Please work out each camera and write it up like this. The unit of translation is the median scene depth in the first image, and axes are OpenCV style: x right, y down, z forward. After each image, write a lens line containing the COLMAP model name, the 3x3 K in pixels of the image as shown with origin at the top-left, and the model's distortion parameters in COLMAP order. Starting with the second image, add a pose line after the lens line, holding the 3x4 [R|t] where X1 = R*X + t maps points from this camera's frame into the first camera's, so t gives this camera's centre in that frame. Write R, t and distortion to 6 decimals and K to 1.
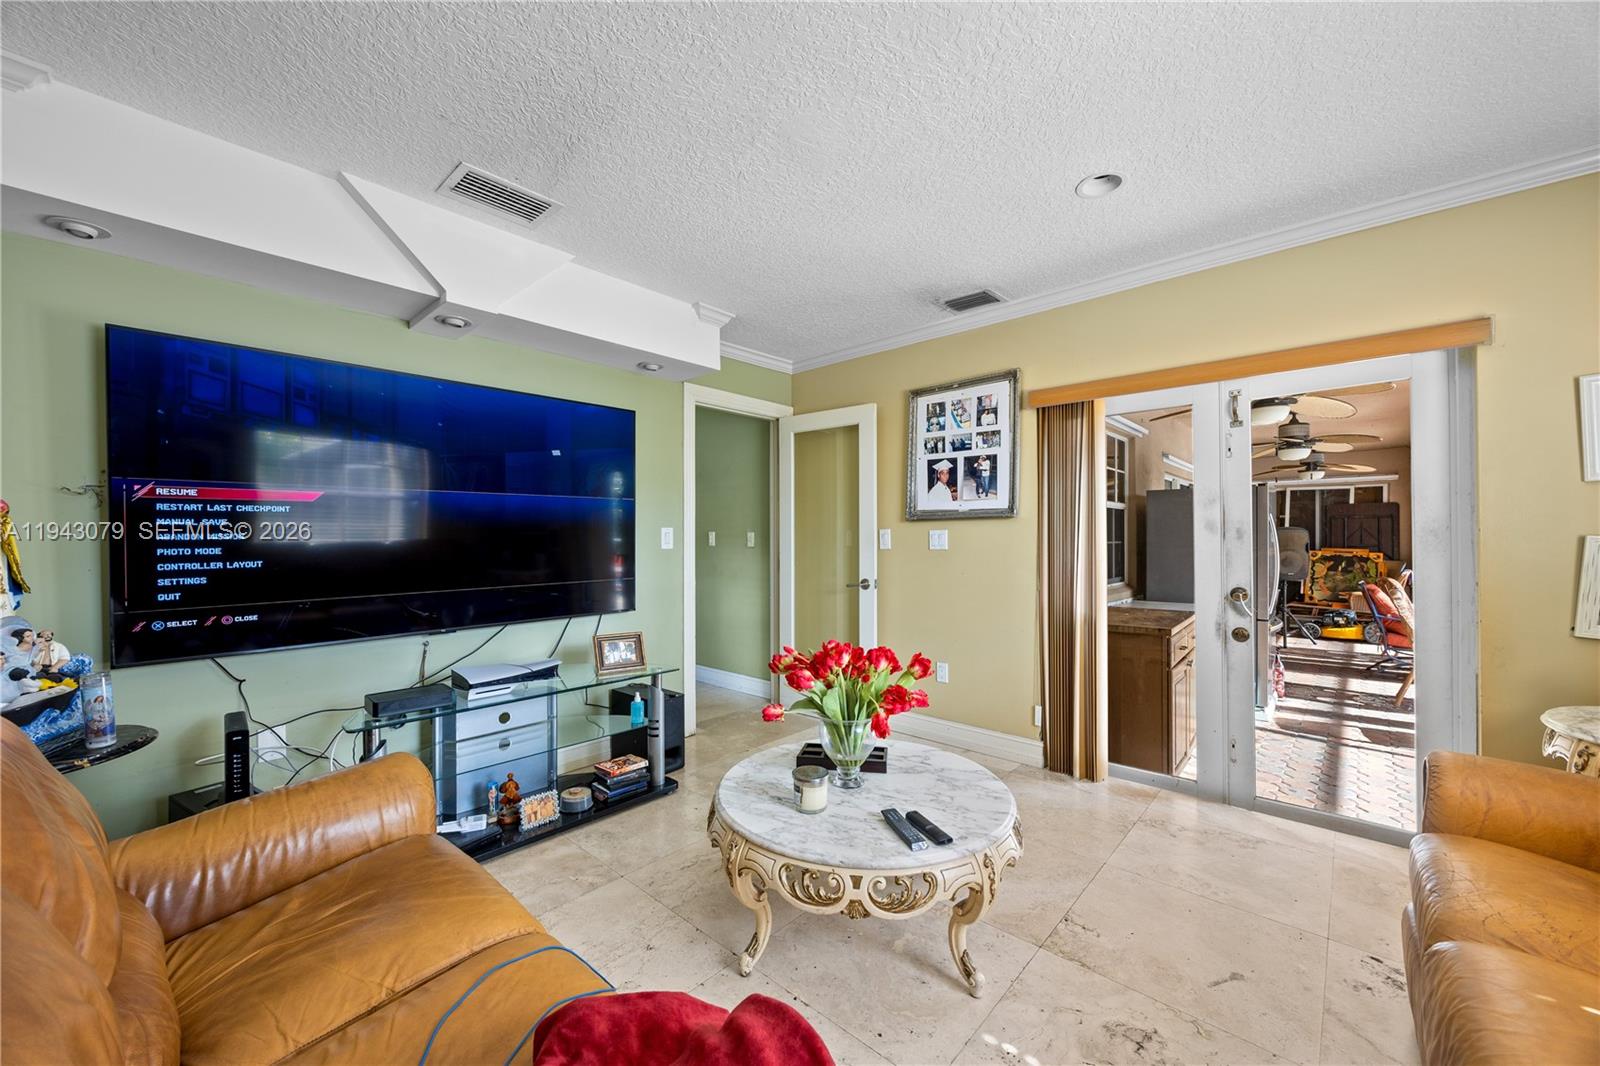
lens RADIAL K [[602.1, 0, 801.6], [0, 602.1, 544.6], [0, 0, 1]] dist [-0.000899, 0.000298]
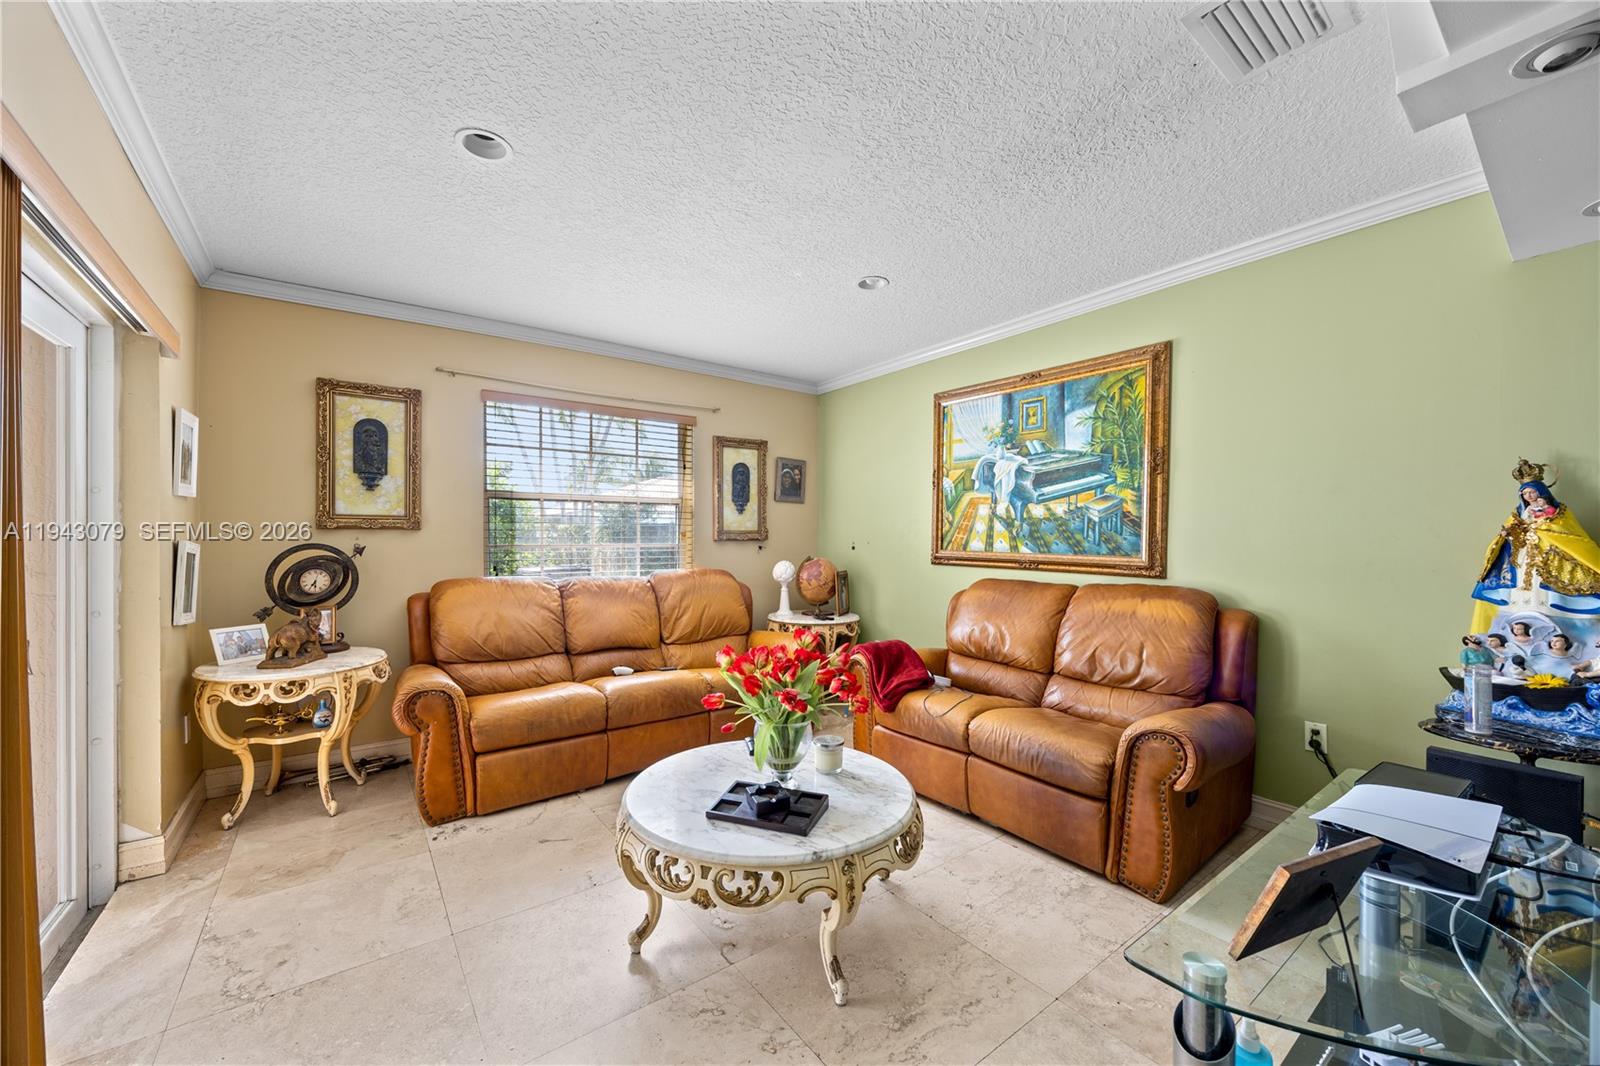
lens RADIAL K [[602.1, 0, 801.6], [0, 602.1, 544.6], [0, 0, 1]] dist [-0.000899, 0.000298]
pose [[-0.983100, -0.002680, 0.183048, -0.143946], [-0.001516, 0.999978, 0.006499, -0.014645], [-0.183061, 0.006111, -0.983083, 2.085661]]
